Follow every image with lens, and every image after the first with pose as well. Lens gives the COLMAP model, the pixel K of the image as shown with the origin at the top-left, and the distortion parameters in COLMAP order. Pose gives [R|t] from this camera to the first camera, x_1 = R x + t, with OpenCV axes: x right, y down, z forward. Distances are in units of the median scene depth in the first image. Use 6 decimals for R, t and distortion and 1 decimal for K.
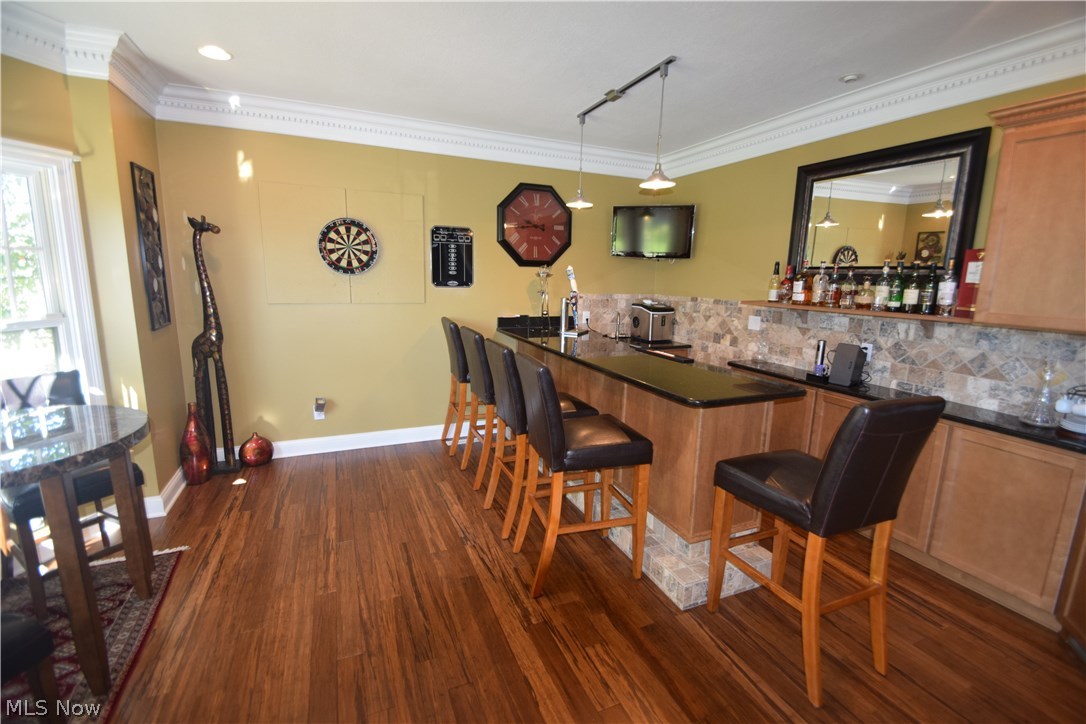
lens RADIAL K [[474.3, 0, 547.3], [0, 474.3, 362.1], [0, 0, 1]] dist [-0.011407, -0.002382]
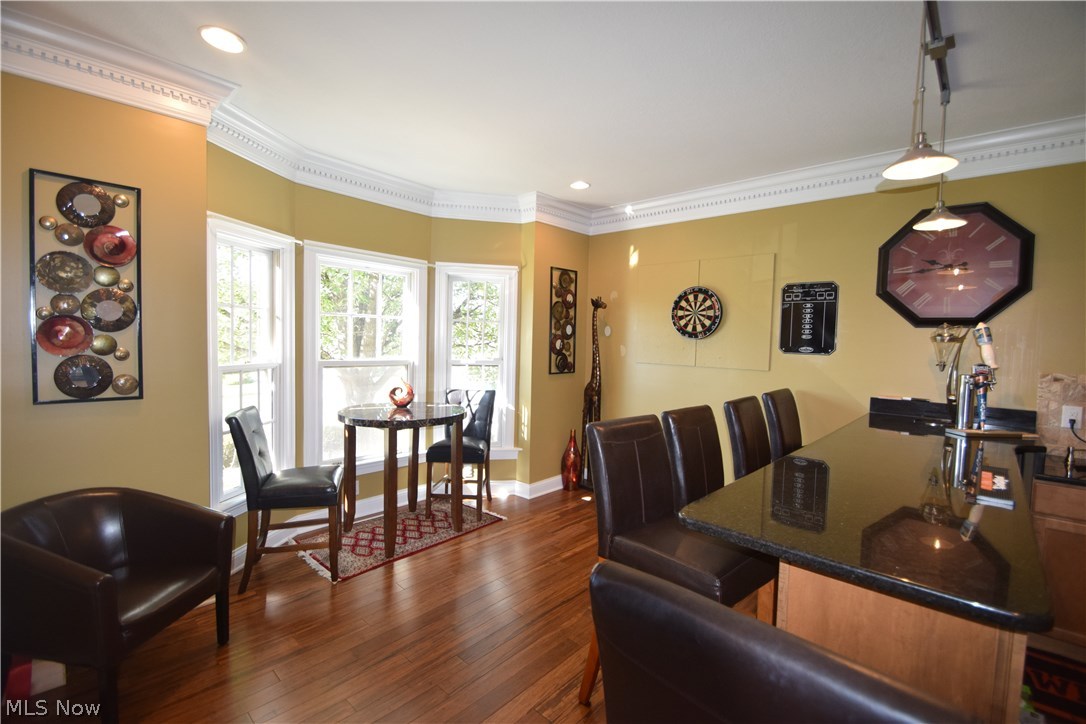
lens RADIAL K [[474.3, 0, 547.7], [0, 474.3, 360.9], [0, 0, 1]] dist [-0.011407, -0.002382]
pose [[0.393272, 0.028272, -0.918988, 0.426302], [-0.185829, 0.981343, -0.049334, -0.025115], [0.900447, 0.190177, 0.391188, 0.308648]]
